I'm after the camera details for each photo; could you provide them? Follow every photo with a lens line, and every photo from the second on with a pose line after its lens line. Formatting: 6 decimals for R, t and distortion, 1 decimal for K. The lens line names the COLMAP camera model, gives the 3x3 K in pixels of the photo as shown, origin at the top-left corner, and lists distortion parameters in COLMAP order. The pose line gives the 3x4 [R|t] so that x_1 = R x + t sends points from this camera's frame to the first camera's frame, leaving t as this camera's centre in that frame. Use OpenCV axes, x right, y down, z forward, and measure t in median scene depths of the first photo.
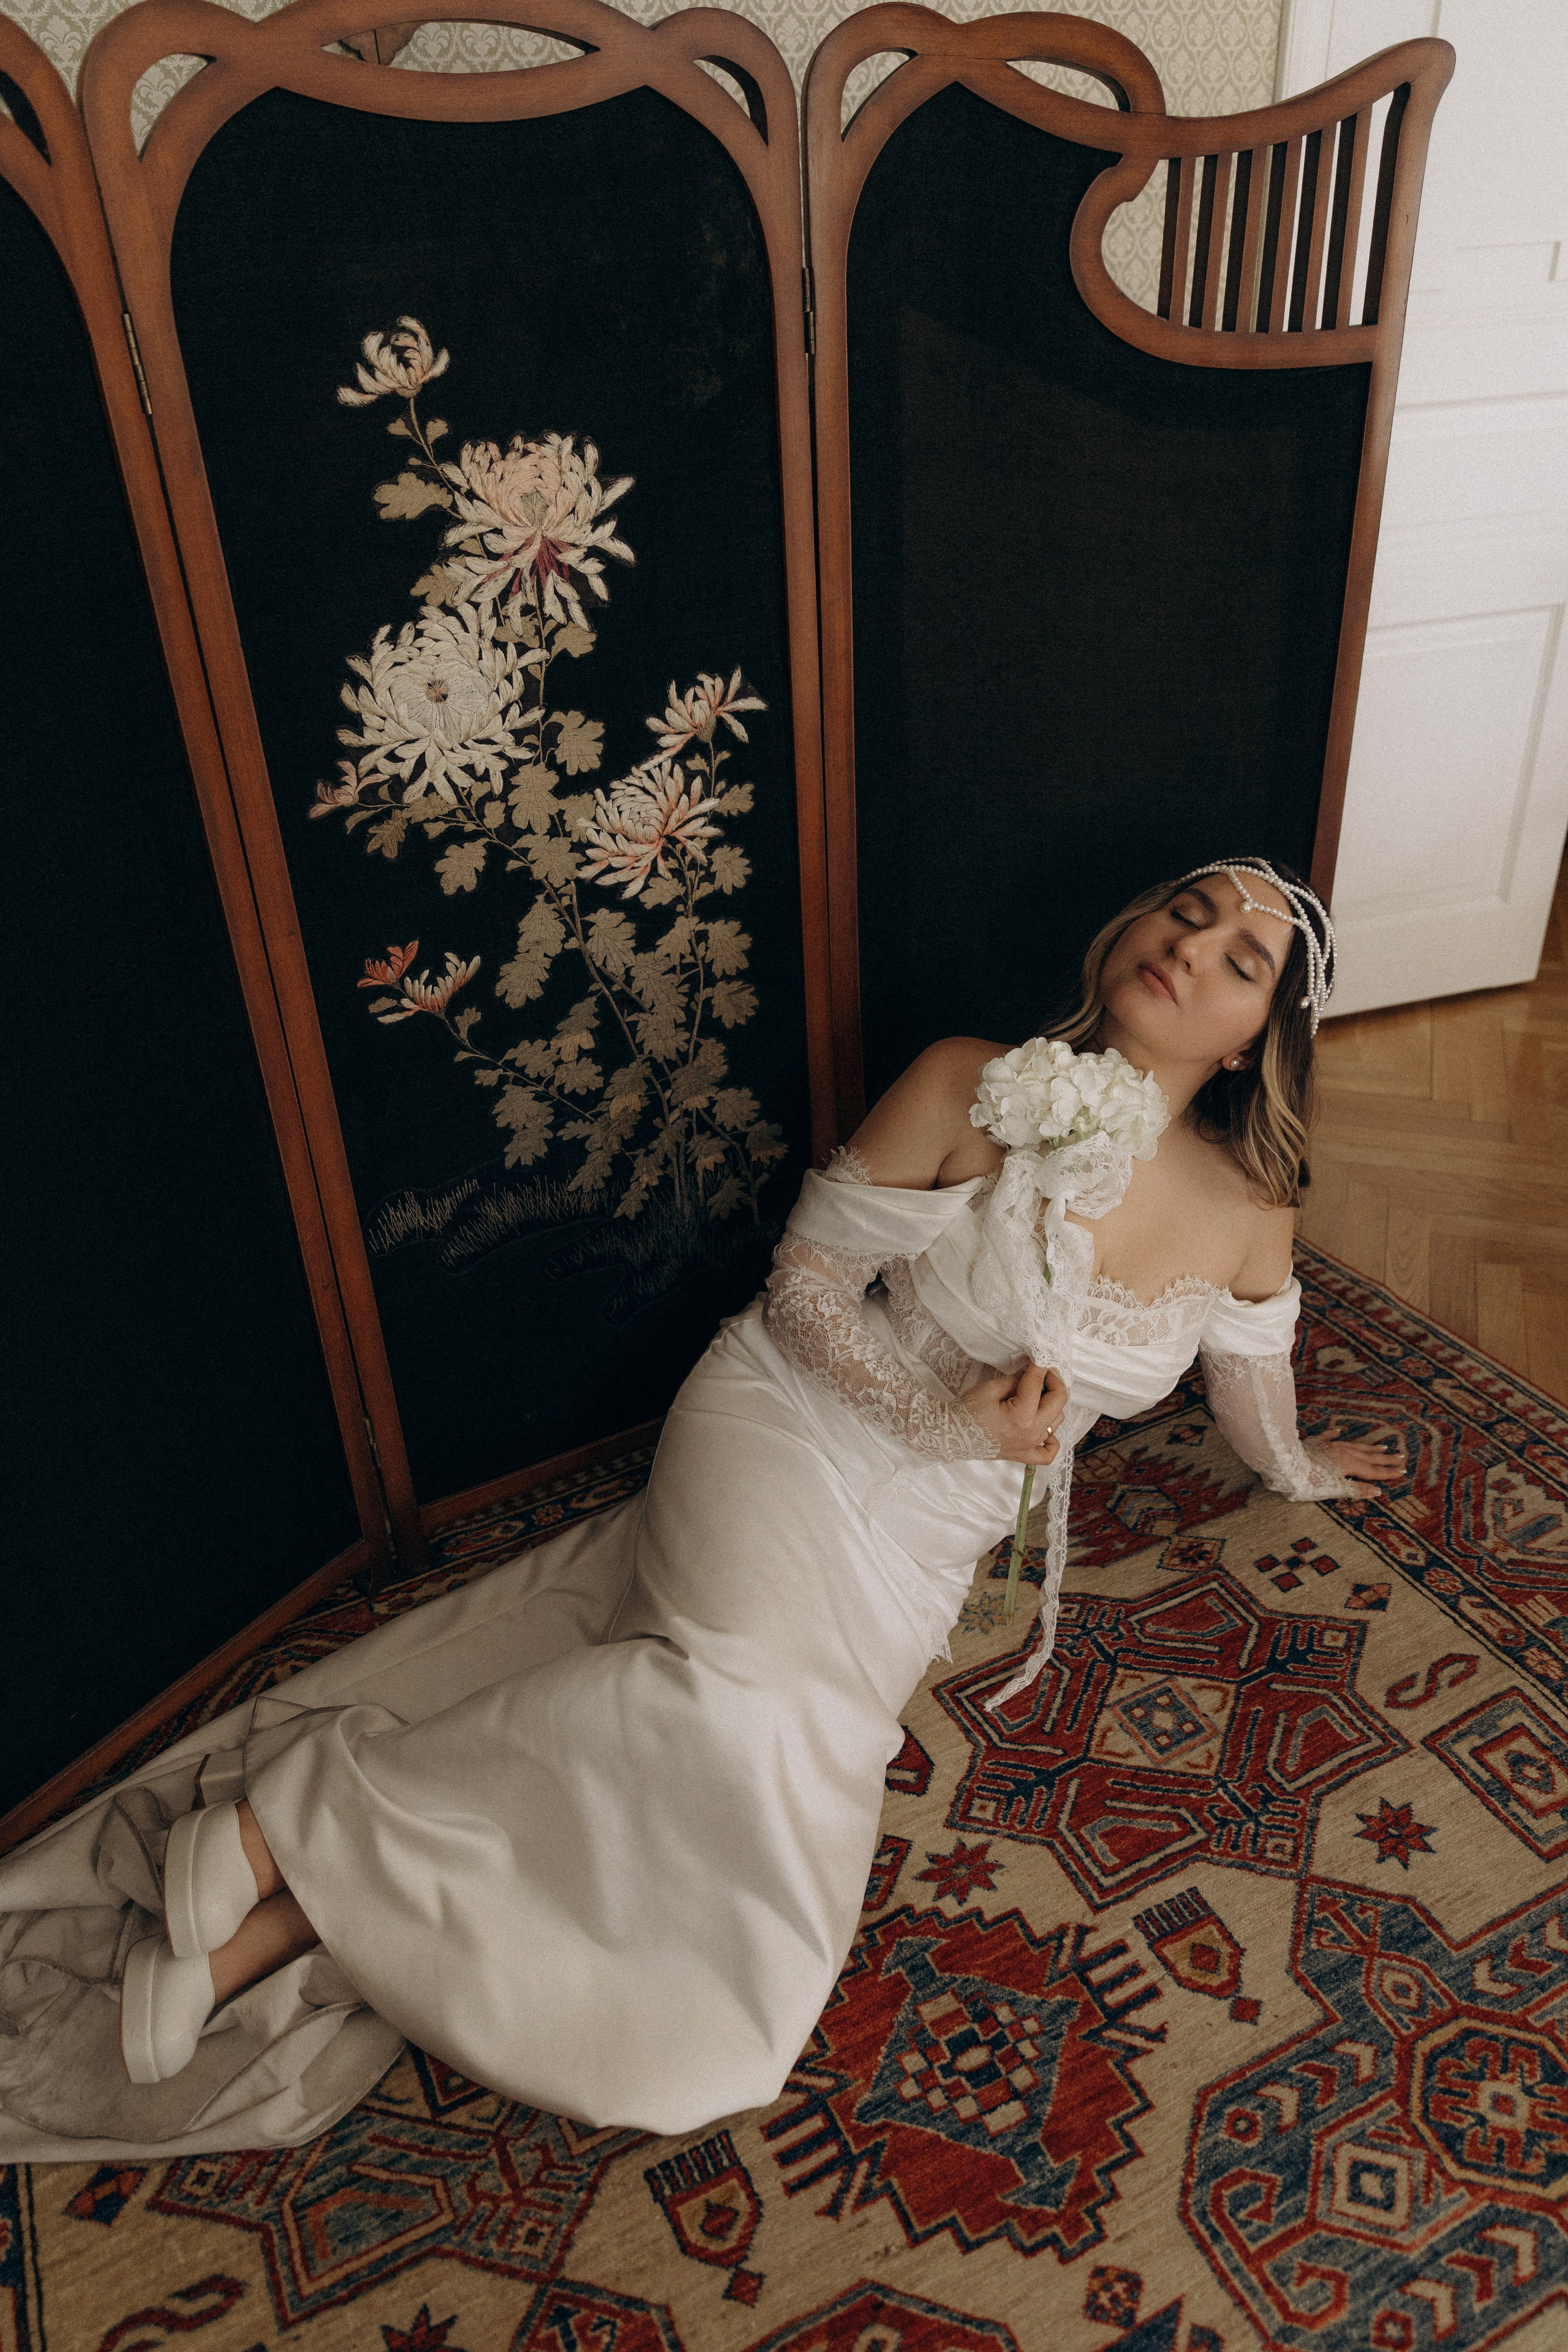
lens RADIAL K [[1620.6, 0, 784.0], [0, 1620.6, 1176.0], [0, 0, 1]] dist [-0.010847, 0.013143]
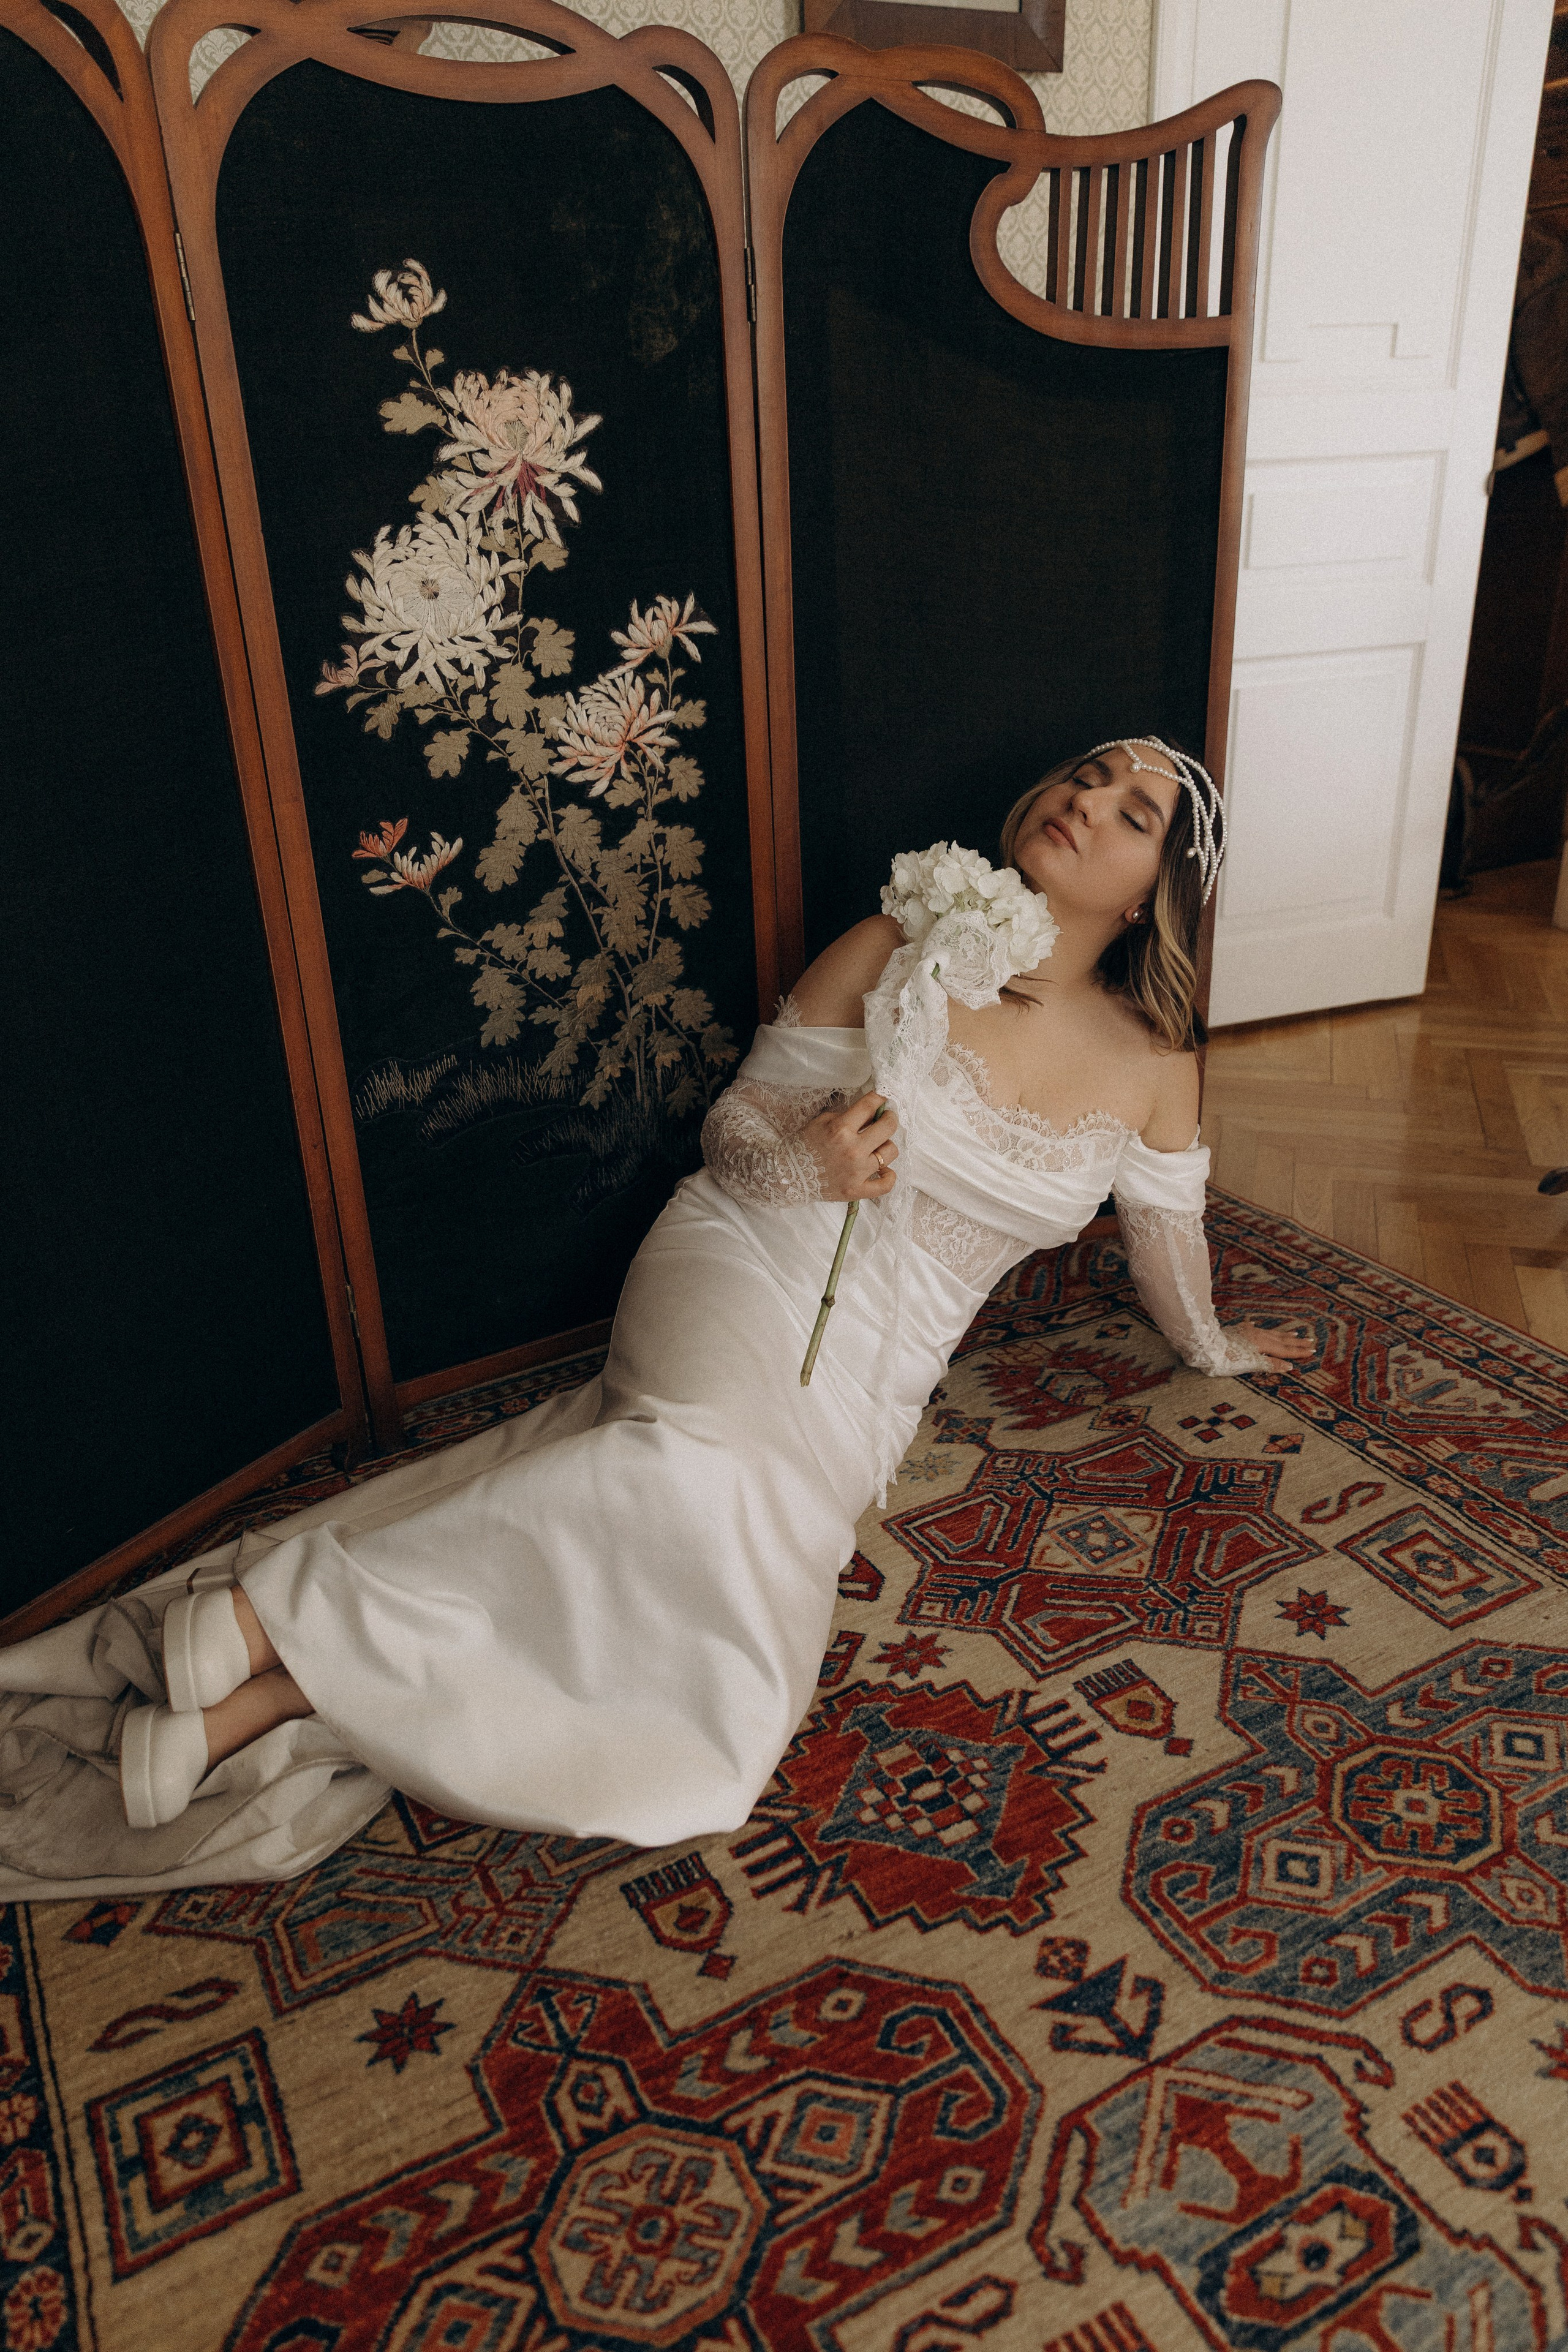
lens RADIAL K [[1620.6, 0, 784.0], [0, 1620.6, 1176.0], [0, 0, 1]] dist [-0.010847, 0.013143]
pose [[0.999188, -0.011352, 0.038662, -0.013164], [0.015655, 0.993486, -0.112871, 0.242774], [-0.037129, 0.113385, 0.992857, -0.095170]]
